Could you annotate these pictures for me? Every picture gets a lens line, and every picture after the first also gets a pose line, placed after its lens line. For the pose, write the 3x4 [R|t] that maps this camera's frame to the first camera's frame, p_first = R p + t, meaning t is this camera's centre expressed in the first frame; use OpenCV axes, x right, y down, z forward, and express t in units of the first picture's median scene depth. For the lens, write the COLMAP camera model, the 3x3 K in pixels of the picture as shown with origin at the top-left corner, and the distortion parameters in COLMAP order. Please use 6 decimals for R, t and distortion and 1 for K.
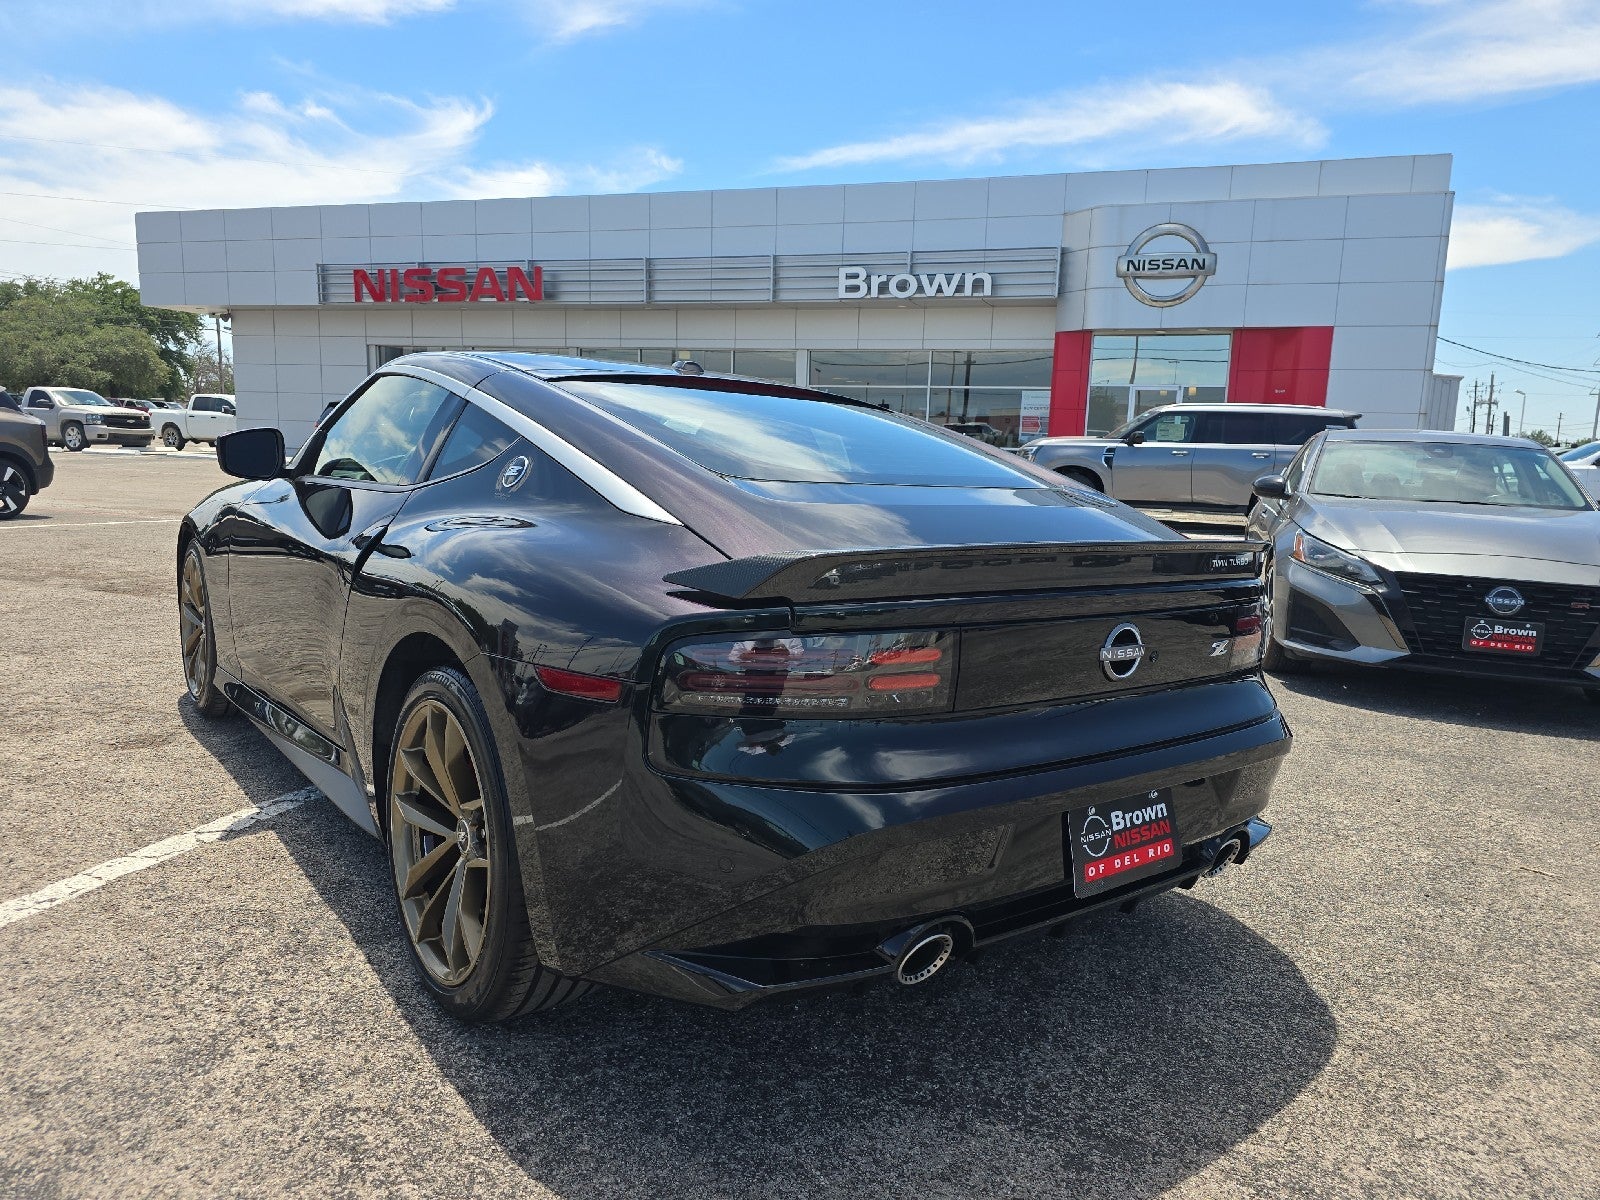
lens RADIAL K [[1087.7, 0, 808.8], [0, 1087.7, 607.8], [0, 0, 1]] dist [0.046815, -0.042622]
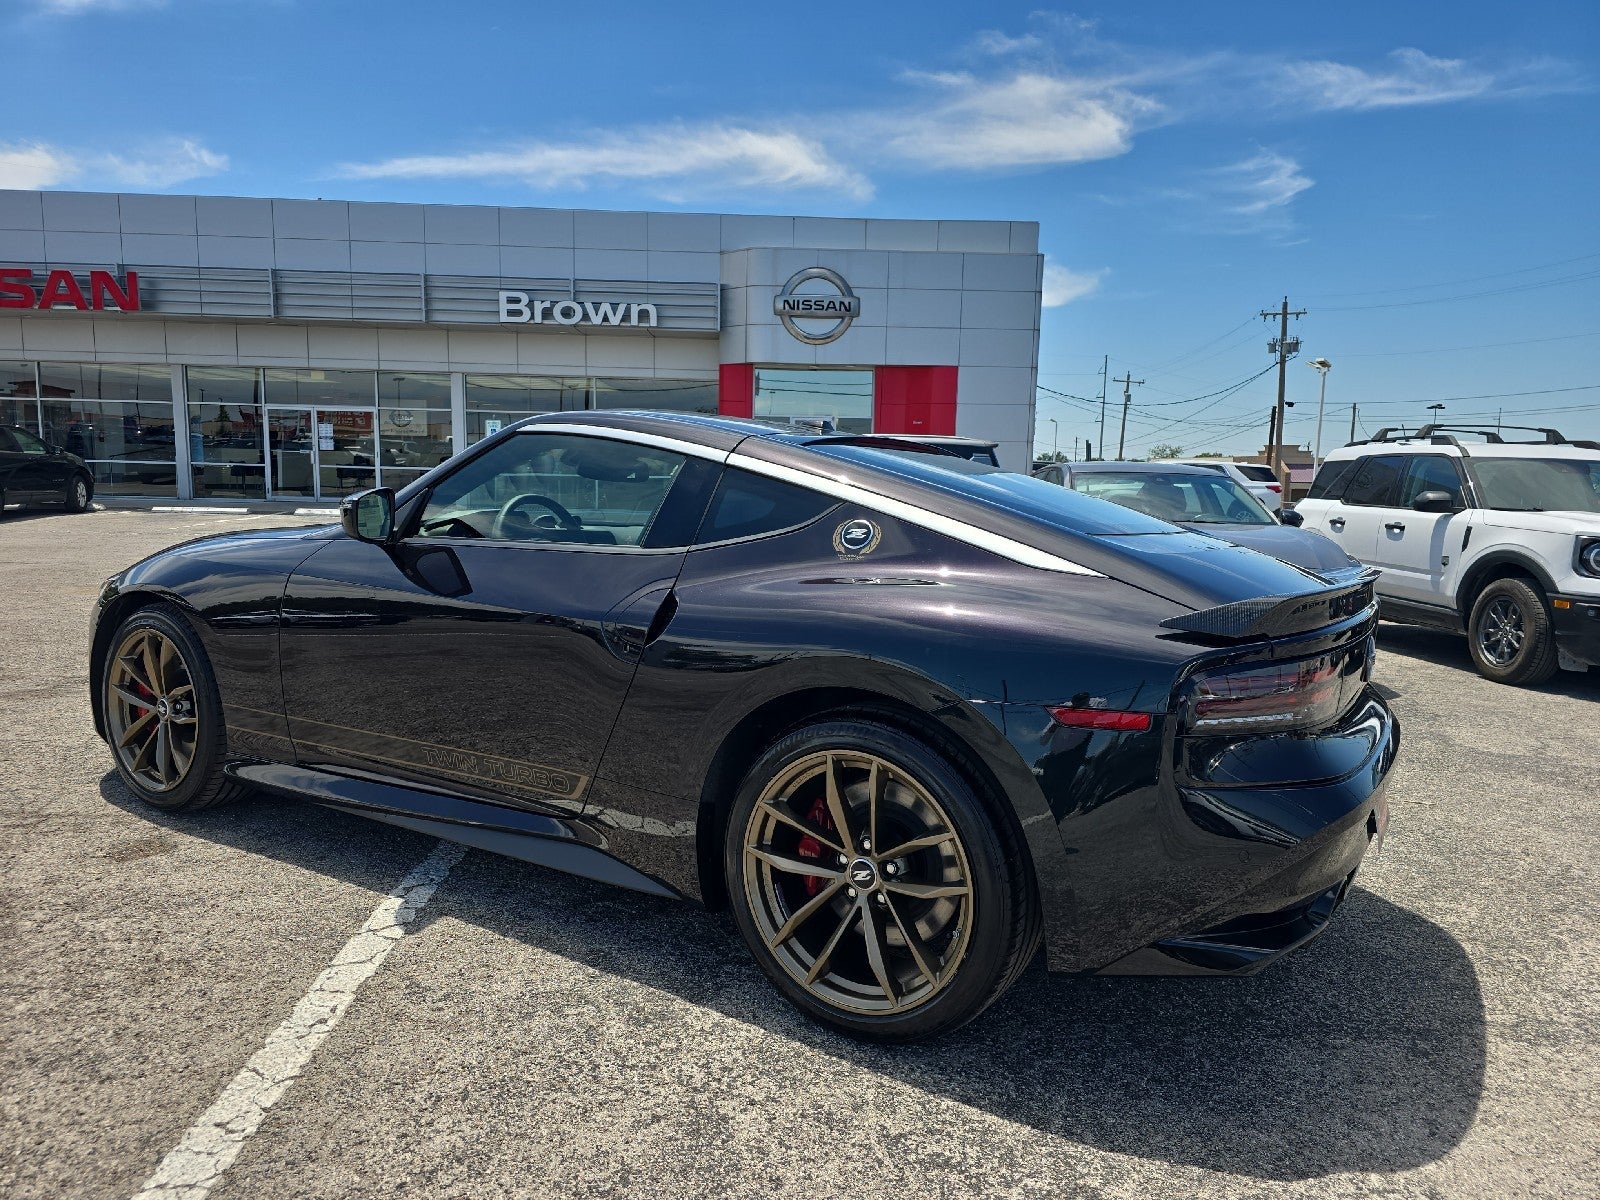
lens RADIAL K [[1087.7, 0, 801.8], [0, 1087.7, 592.8], [0, 0, 1]] dist [0.046815, -0.042622]
pose [[0.937772, -0.047995, 0.343918, -0.069368], [0.059463, 0.997969, -0.022868, -0.004342], [-0.342122, 0.041896, 0.938721, 0.001303]]
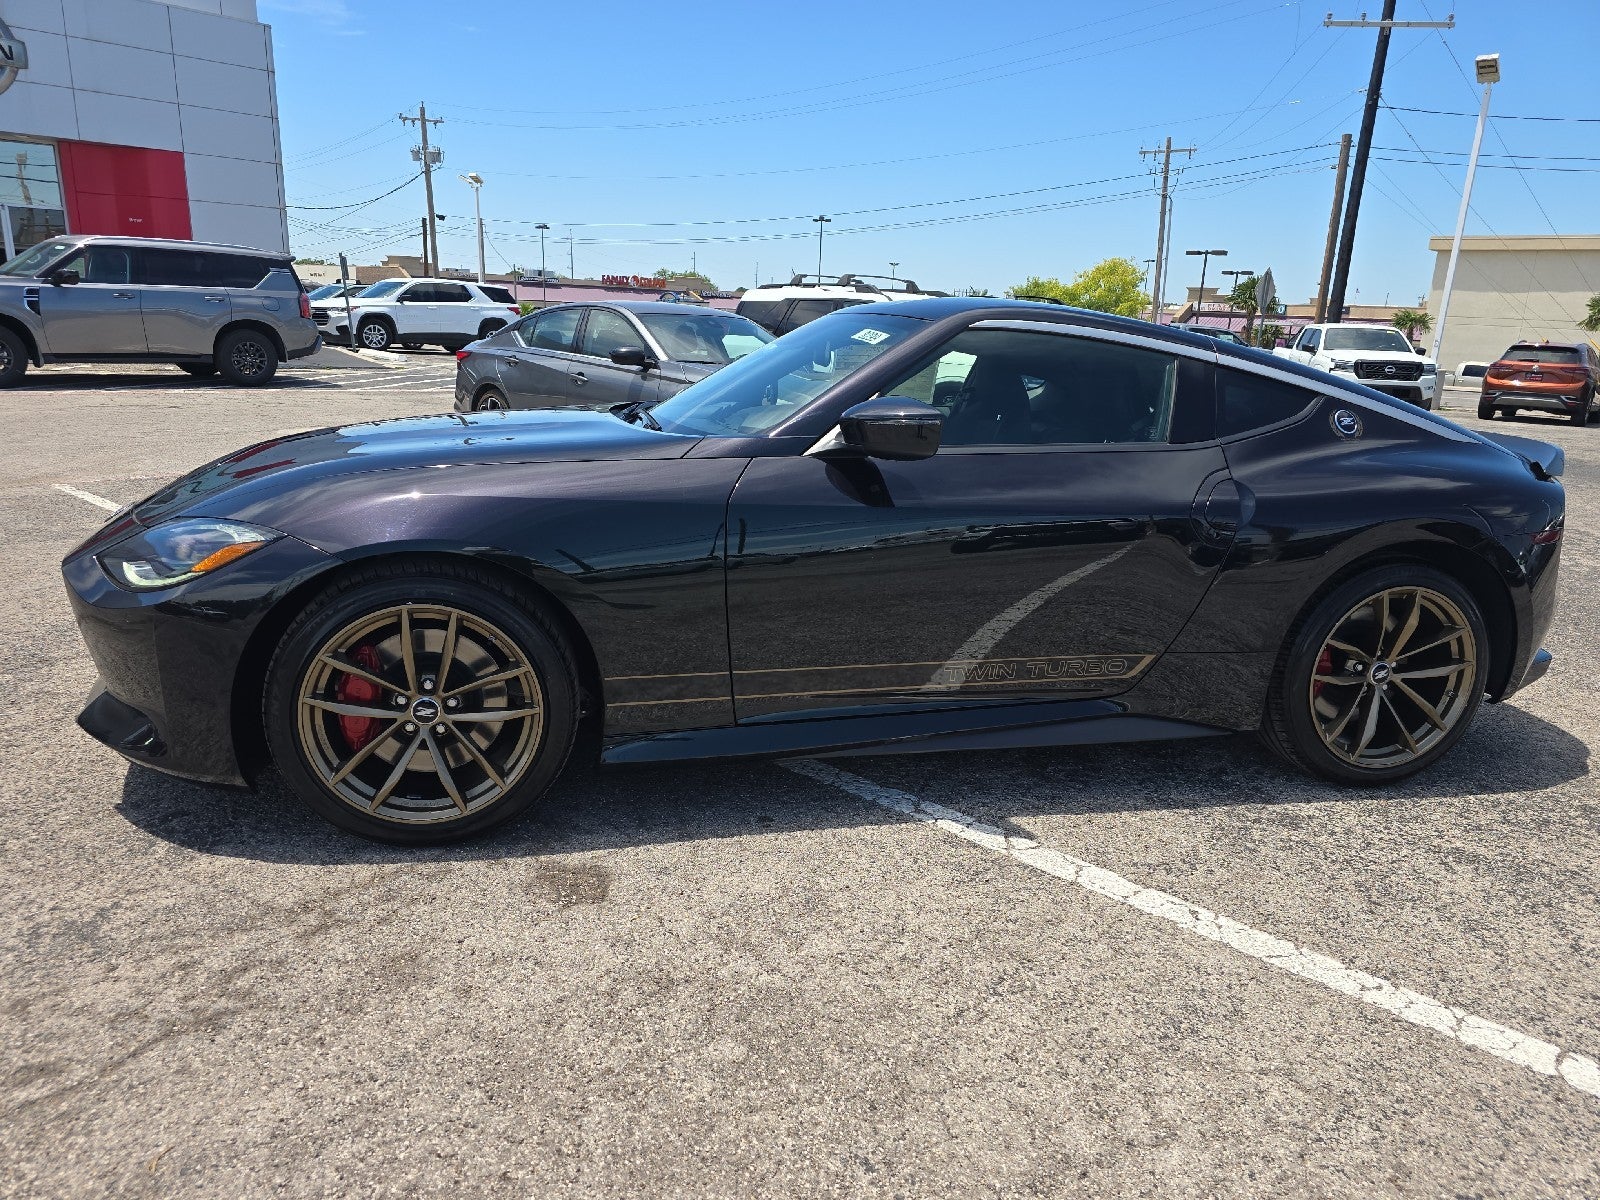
lens RADIAL K [[1087.7, 0, 803.4], [0, 1087.7, 594.1], [0, 0, 1]] dist [0.046815, -0.042622]
pose [[0.423446, -0.239944, 0.873568, -0.188524], [0.110478, 0.970766, 0.213090, -0.029498], [-0.899160, 0.006278, 0.437575, 0.105843]]
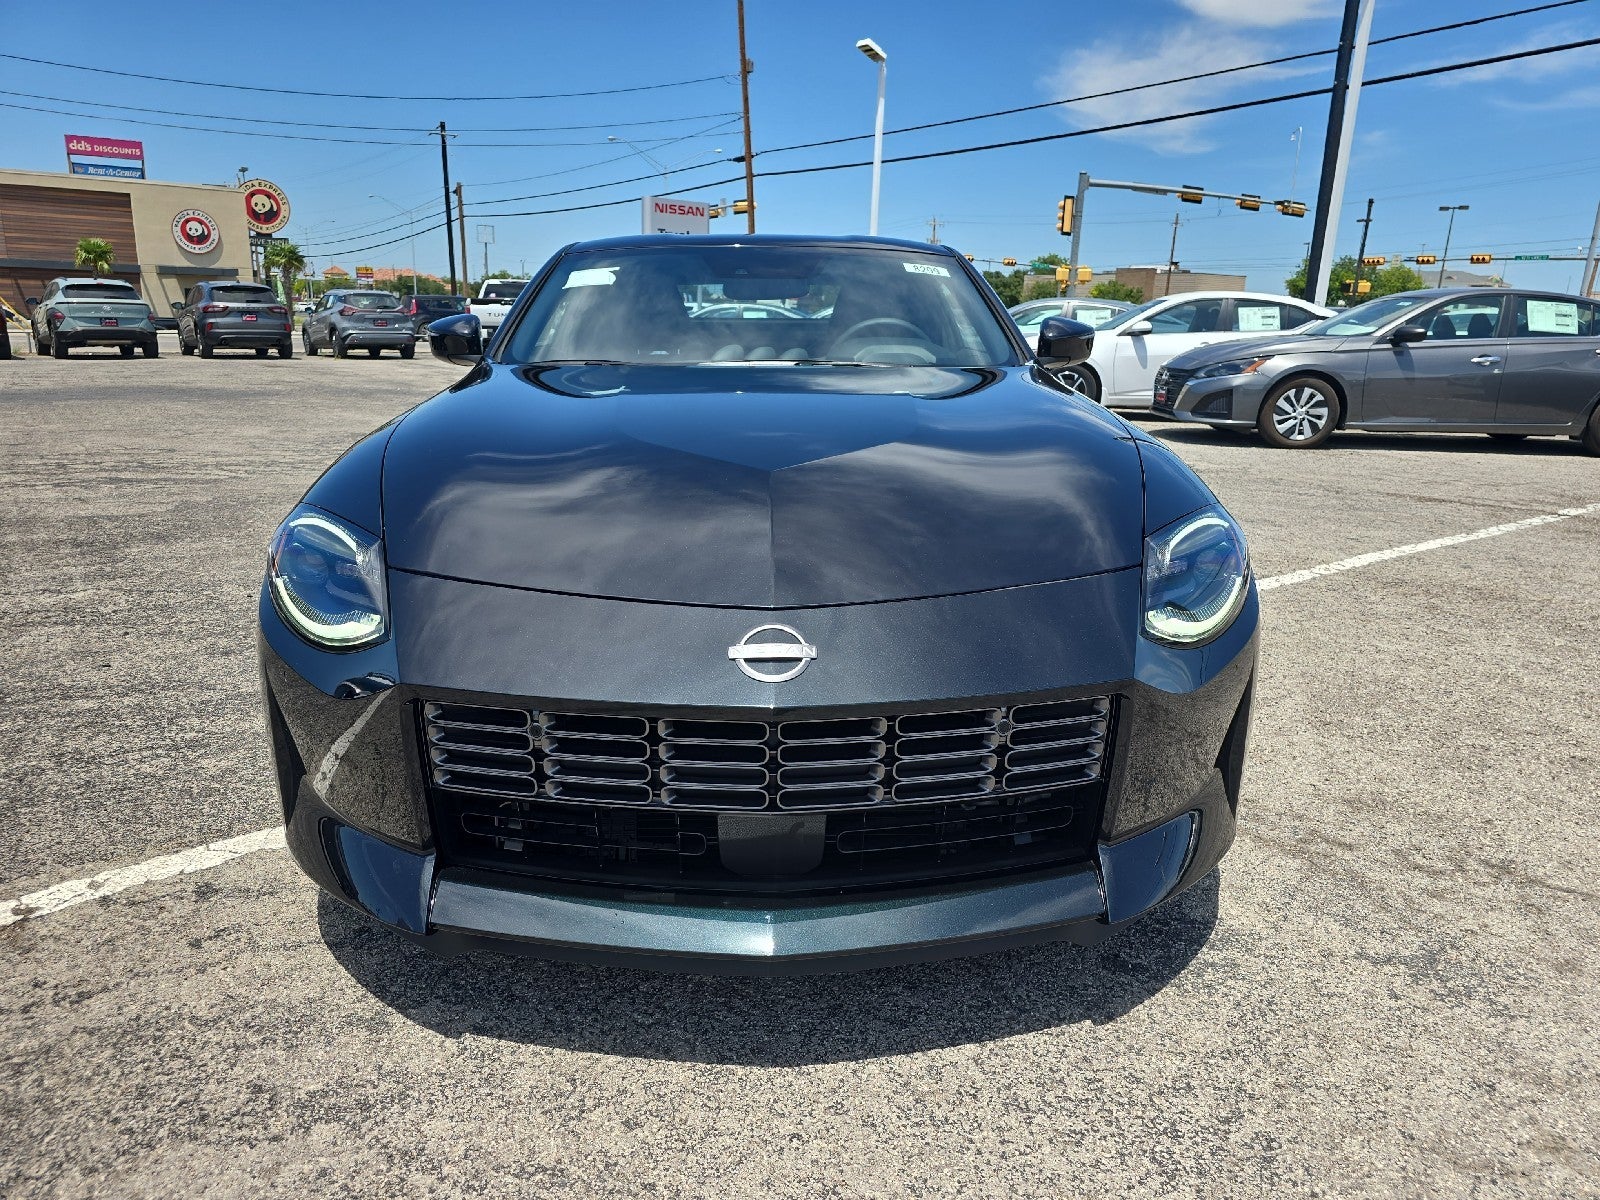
lens RADIAL K [[1087.7, 0, 808.8], [0, 1087.7, 592.2], [0, 0, 1]] dist [0.046815, -0.042622]
pose [[-0.819163, -0.195378, 0.539258, -0.134698], [0.034167, 0.921901, 0.385915, -0.049899], [-0.572542, 0.334552, -0.748512, 0.302795]]
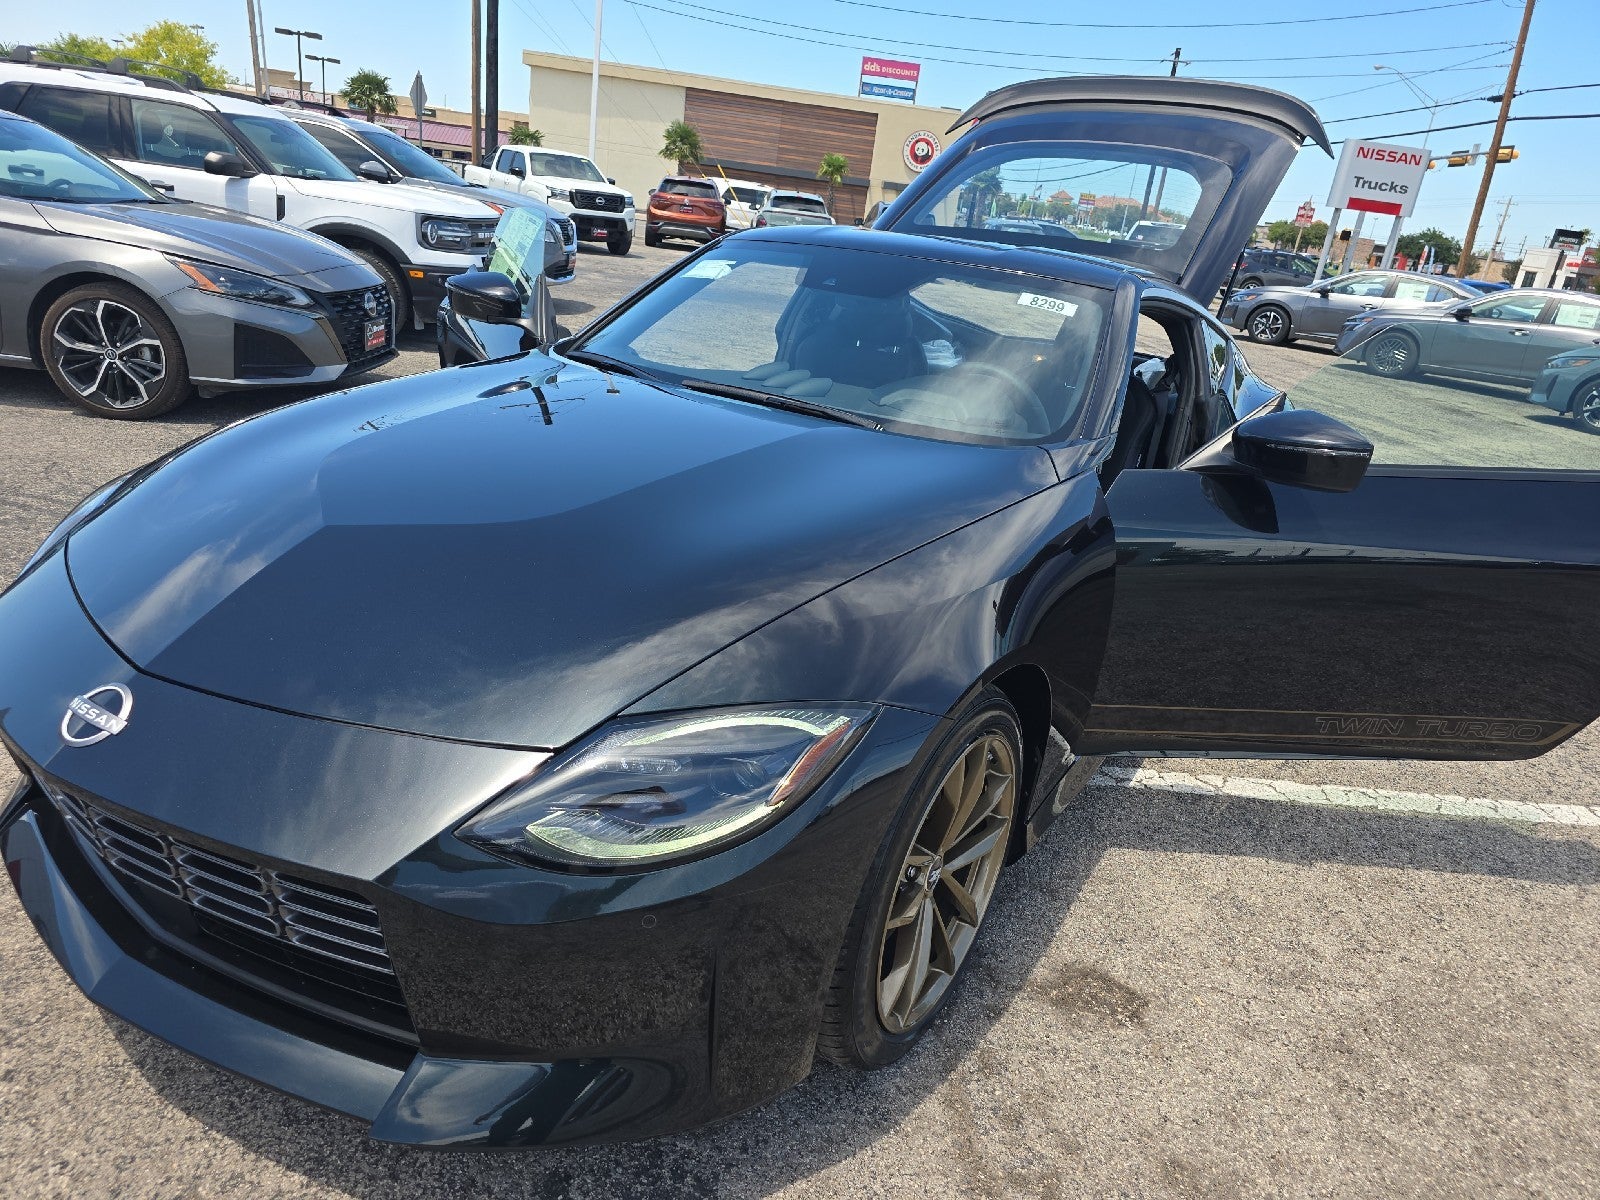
lens RADIAL K [[1087.7, 0, 802.6], [0, 1087.7, 601.0], [0, 0, 1]] dist [0.046815, -0.042622]
pose [[-0.332420, -0.401743, 0.853288, -0.167888], [0.013287, 0.902654, 0.430162, -0.054892], [-0.943038, 0.154332, -0.294722, 0.229267]]
